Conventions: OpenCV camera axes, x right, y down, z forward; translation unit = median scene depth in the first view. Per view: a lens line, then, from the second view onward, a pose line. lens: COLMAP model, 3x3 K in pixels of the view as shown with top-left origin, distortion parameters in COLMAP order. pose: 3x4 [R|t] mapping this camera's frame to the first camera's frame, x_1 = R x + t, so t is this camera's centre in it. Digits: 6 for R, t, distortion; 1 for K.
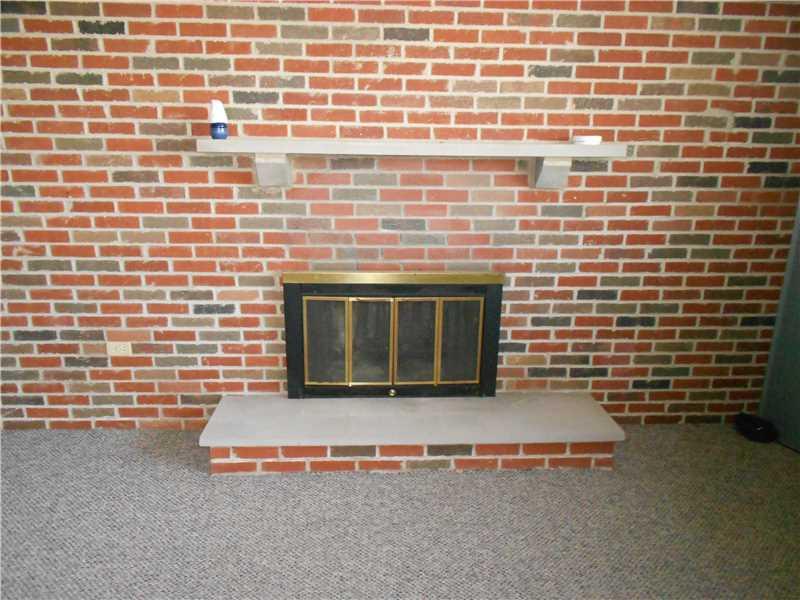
lens RADIAL K [[618.6, 0, 400.0], [0, 618.6, 305.7], [0, 0, 1]] dist [0.006574, -0.013799]
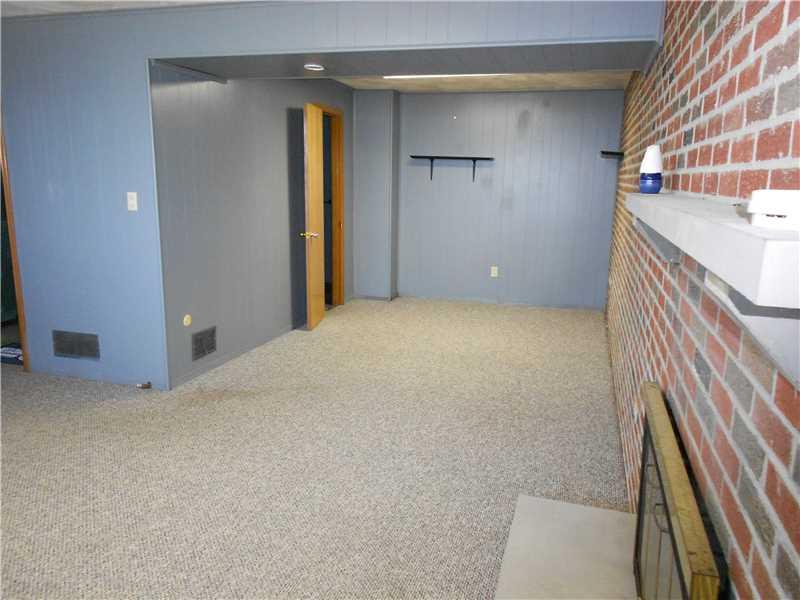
lens RADIAL K [[618.6, 0, 400.0], [0, 618.6, 305.7], [0, 0, 1]] dist [0.006574, -0.013799]
pose [[-0.348476, 0.168182, -0.922106, 0.545705], [-0.270860, 0.923732, 0.270840, -0.251669], [0.897329, 0.344143, -0.276345, 0.934561]]
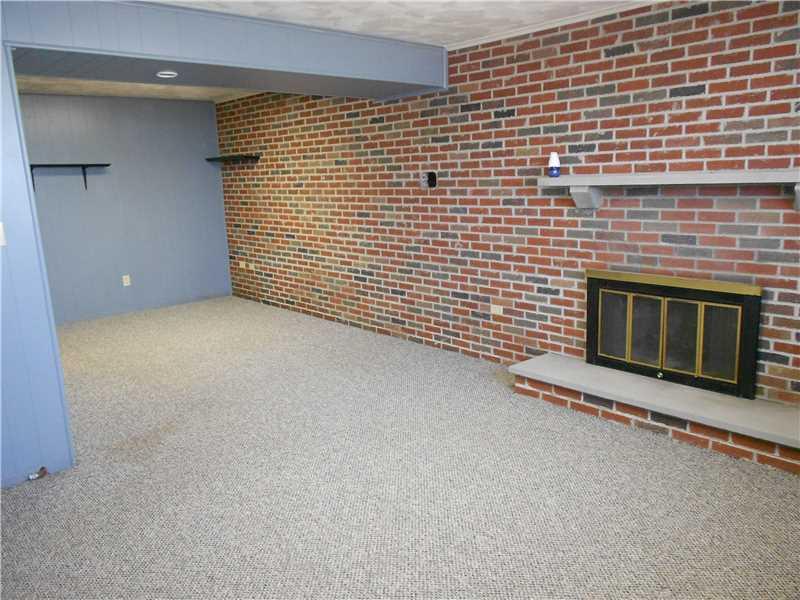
lens RADIAL K [[618.6, 0, 400.0], [0, 618.6, 305.7], [0, 0, 1]] dist [0.006574, -0.013799]
pose [[0.624856, 0.124509, -0.770748, 0.649722], [-0.163365, 0.986200, 0.026871, 0.060392], [0.763457, 0.109122, 0.636574, -0.212941]]
